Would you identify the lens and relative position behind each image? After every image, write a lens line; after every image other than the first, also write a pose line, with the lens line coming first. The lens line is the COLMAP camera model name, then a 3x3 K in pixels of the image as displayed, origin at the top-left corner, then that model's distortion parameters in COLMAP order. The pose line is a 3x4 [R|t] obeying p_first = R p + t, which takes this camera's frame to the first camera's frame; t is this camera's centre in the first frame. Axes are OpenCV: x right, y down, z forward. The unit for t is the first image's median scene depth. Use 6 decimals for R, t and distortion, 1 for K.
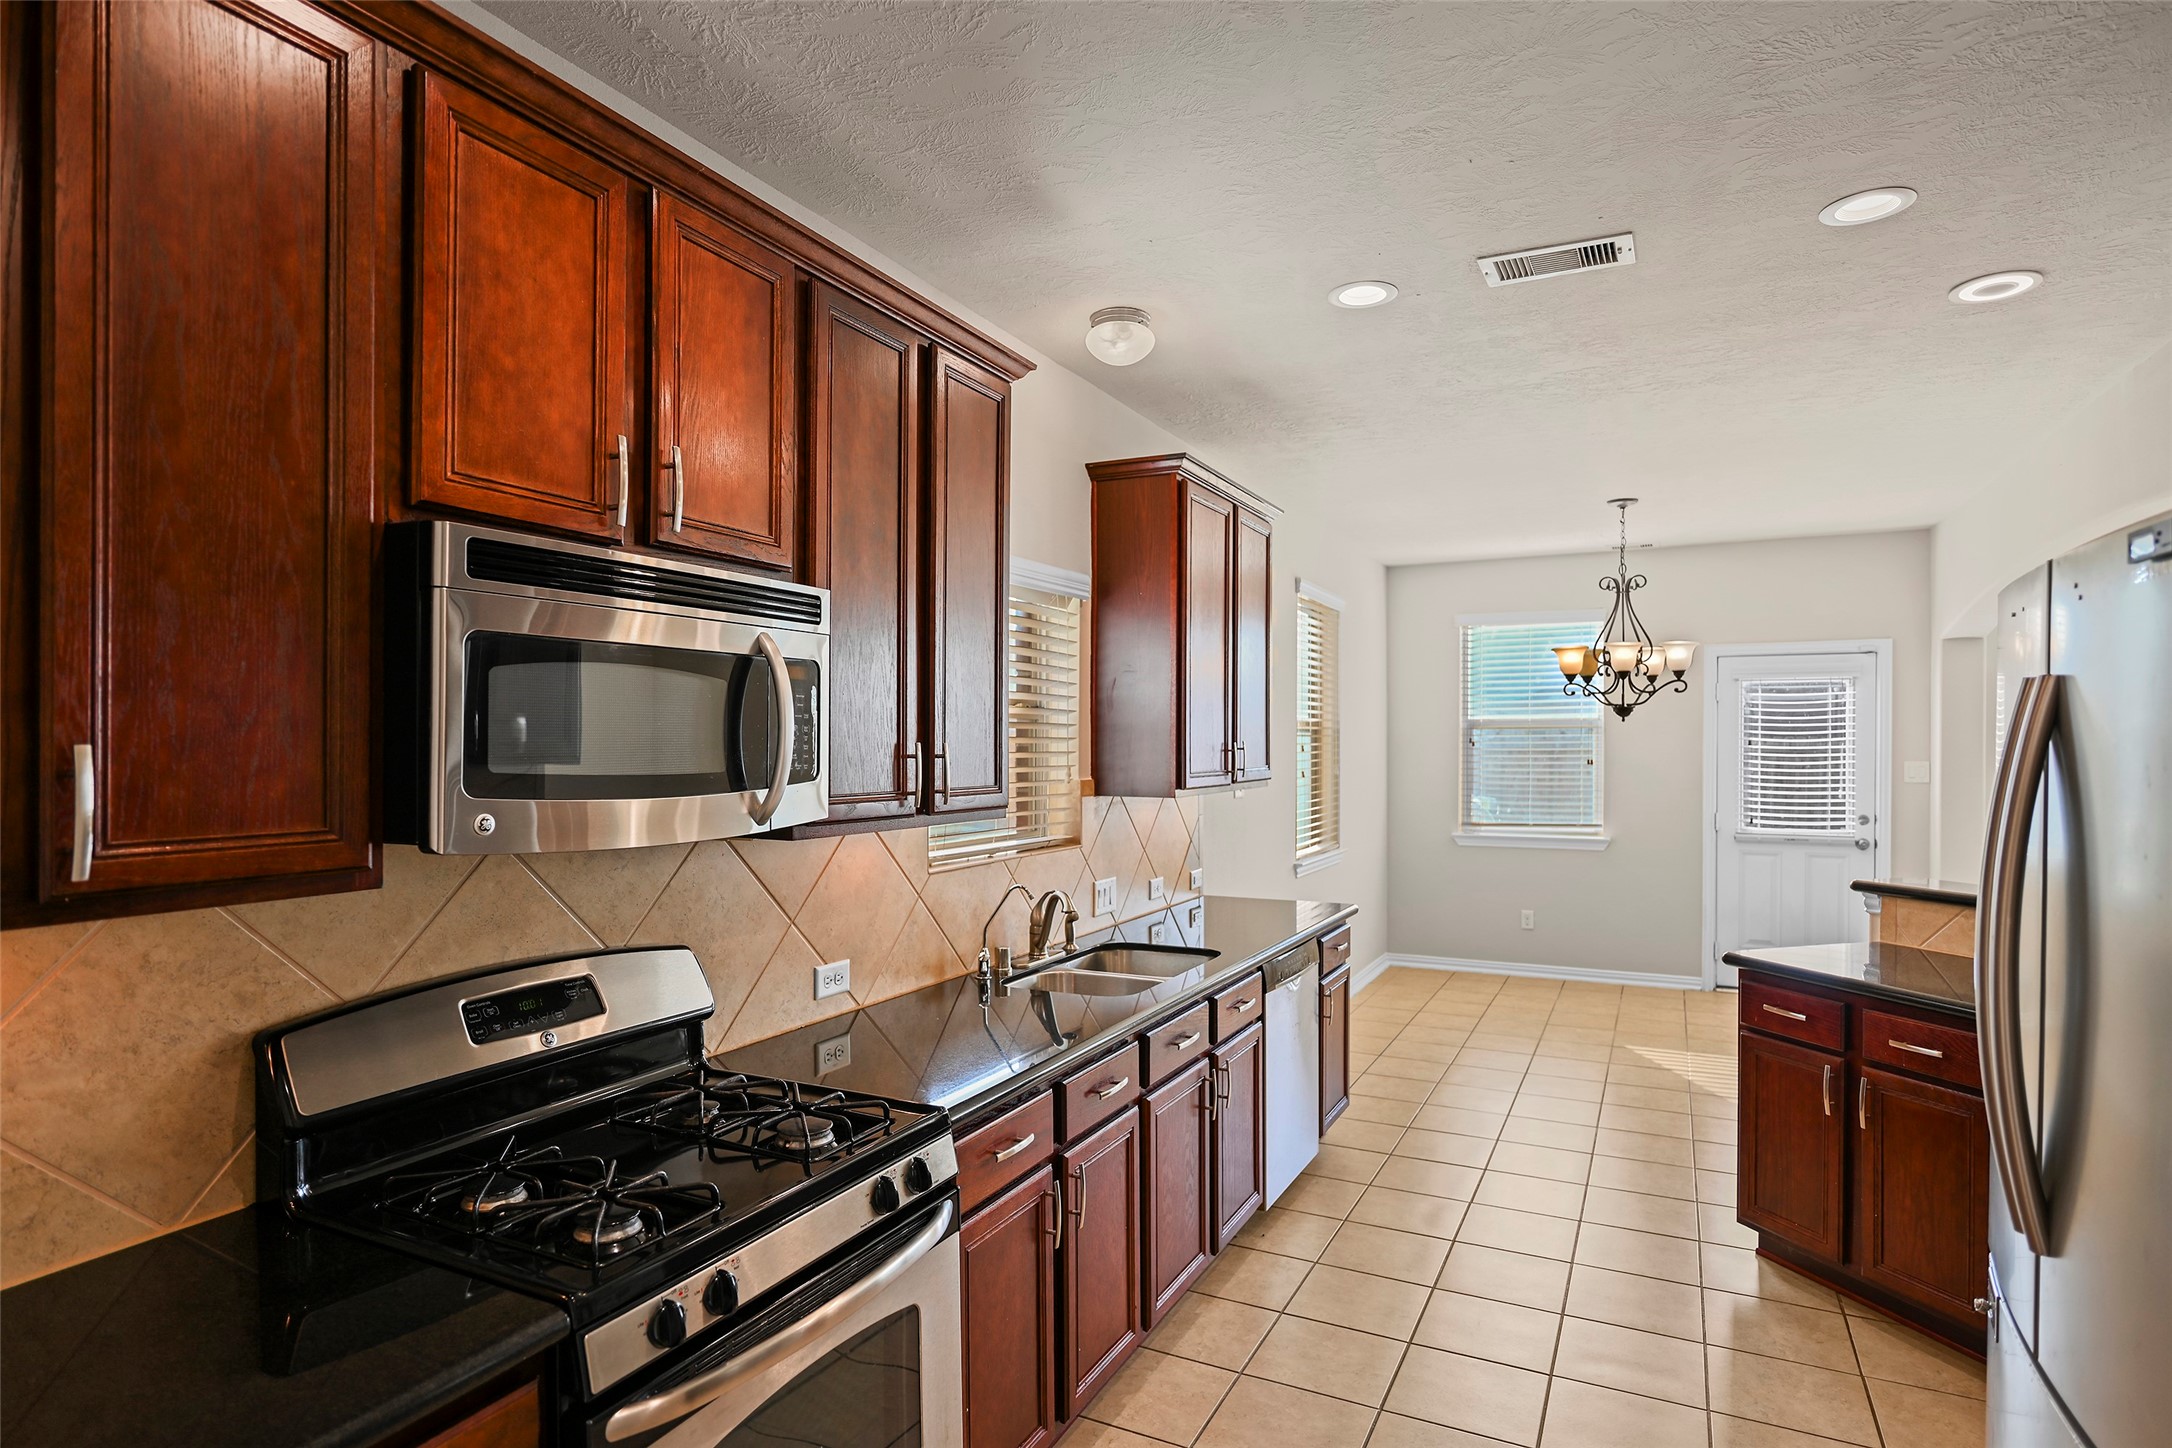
lens RADIAL K [[1151.2, 0, 1086.0], [0, 1151.2, 724.0], [0, 0, 1]] dist [-0.001866, -0.000105]
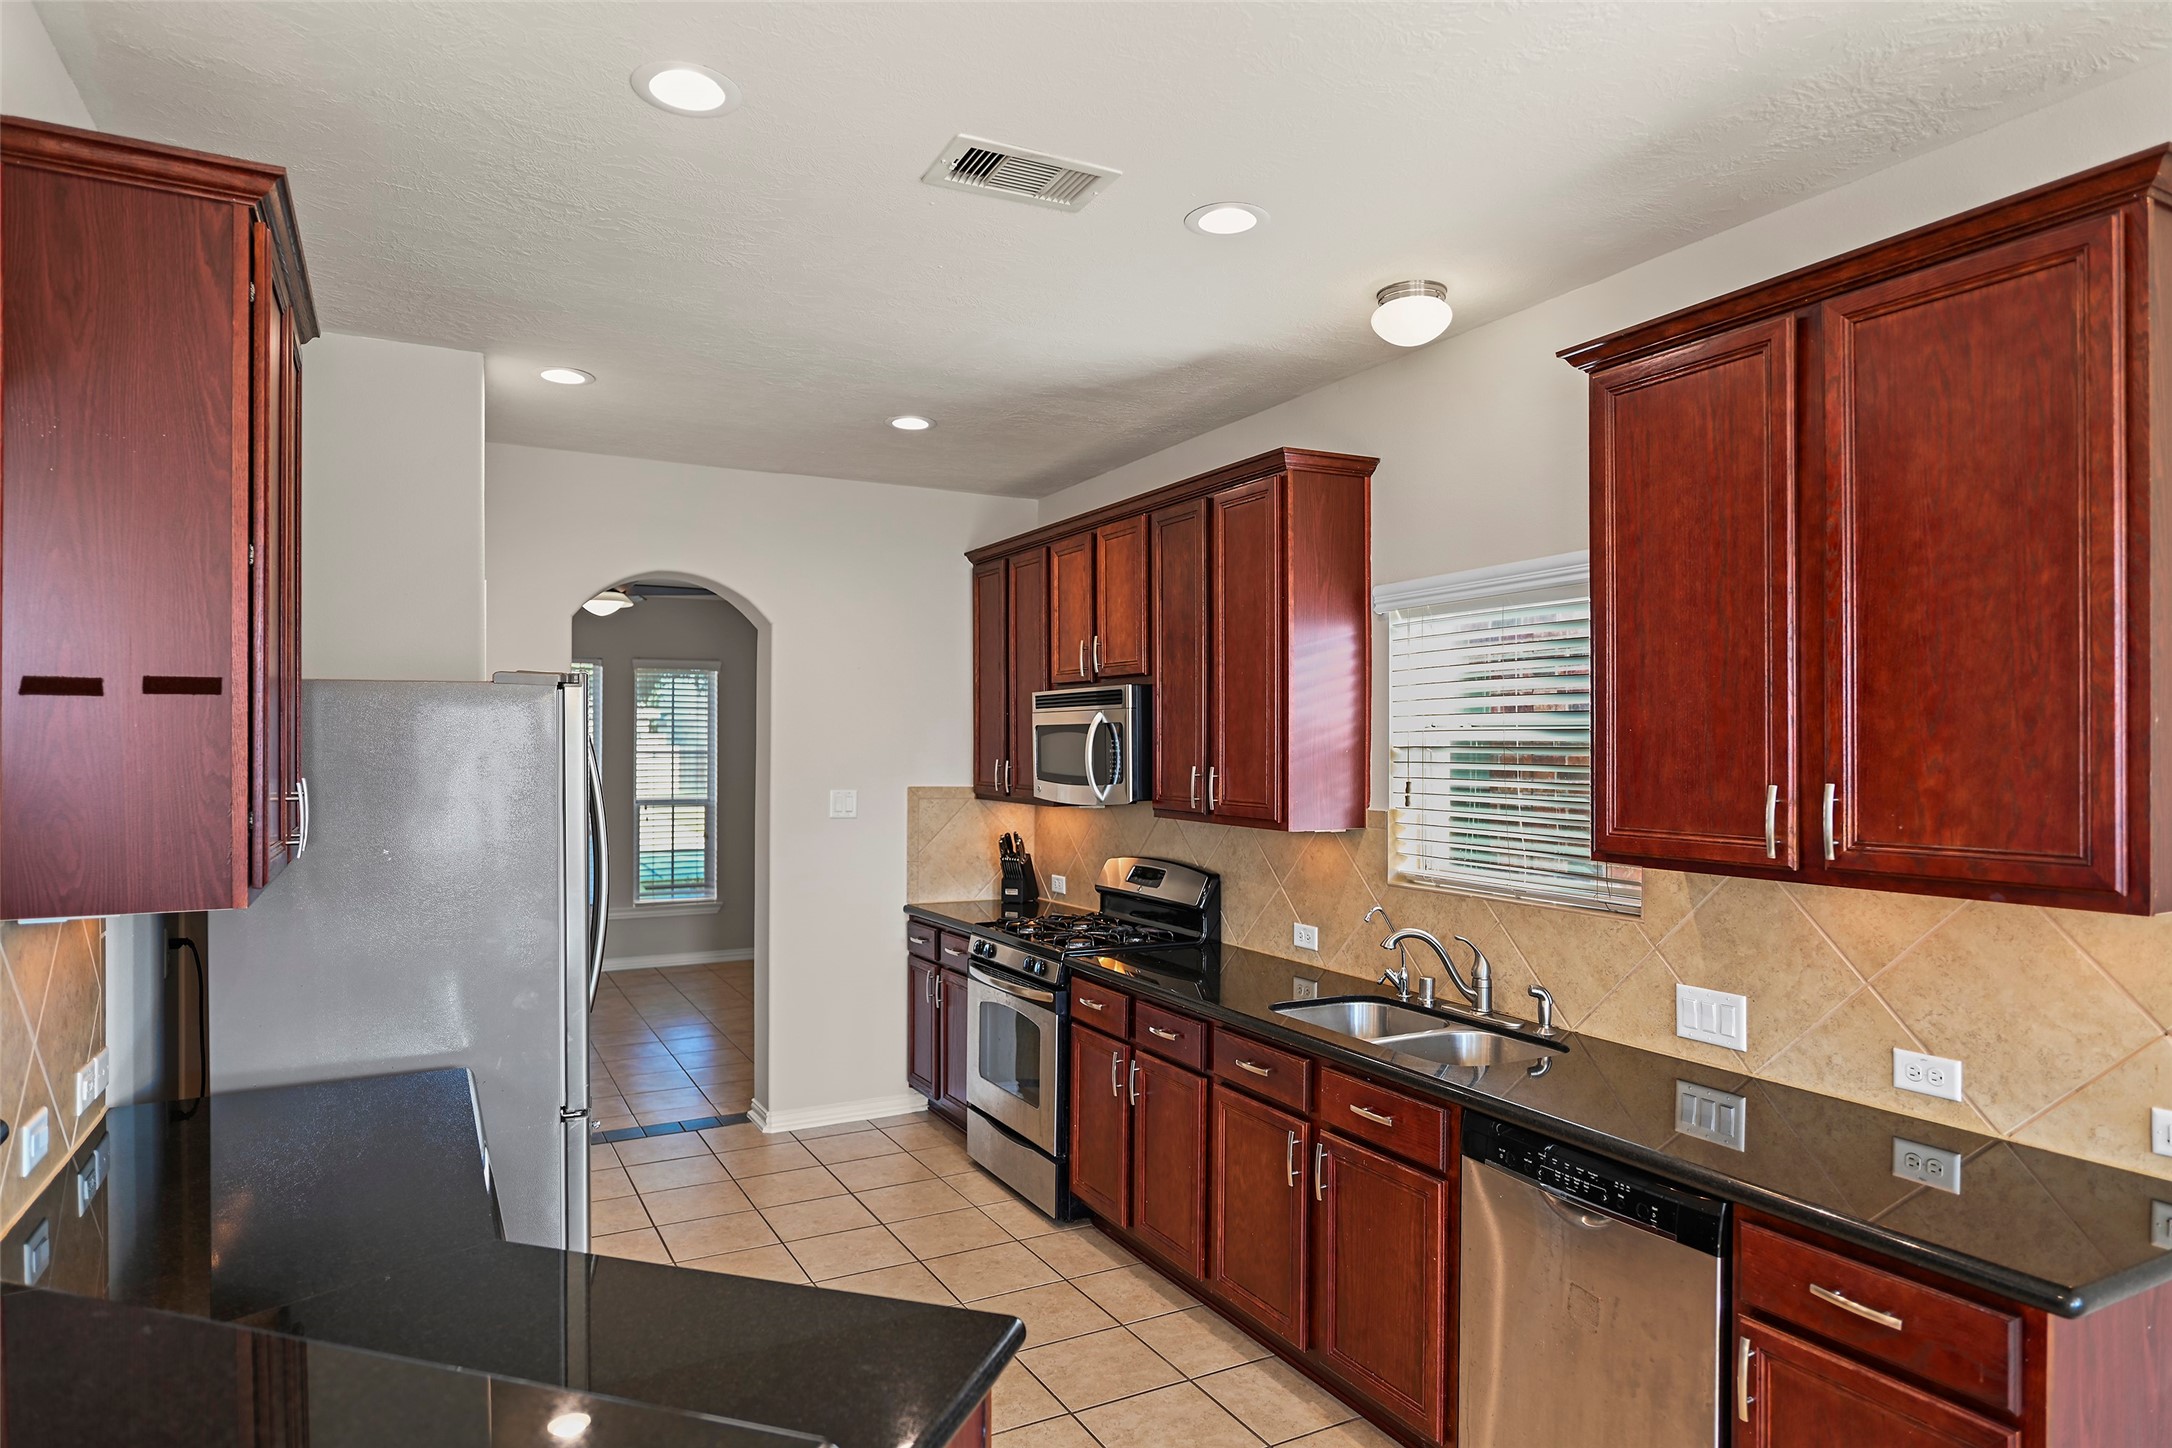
lens RADIAL K [[1252.8, 0, 1086.0], [0, 1252.8, 724.0], [0, 0, 1]] dist [0.001083, 0.000234]
pose [[-0.569551, -0.016070, -0.821799, 1.402959], [0.005985, 0.999701, -0.023697, -0.002923], [0.821934, -0.018416, -0.569285, 1.960696]]
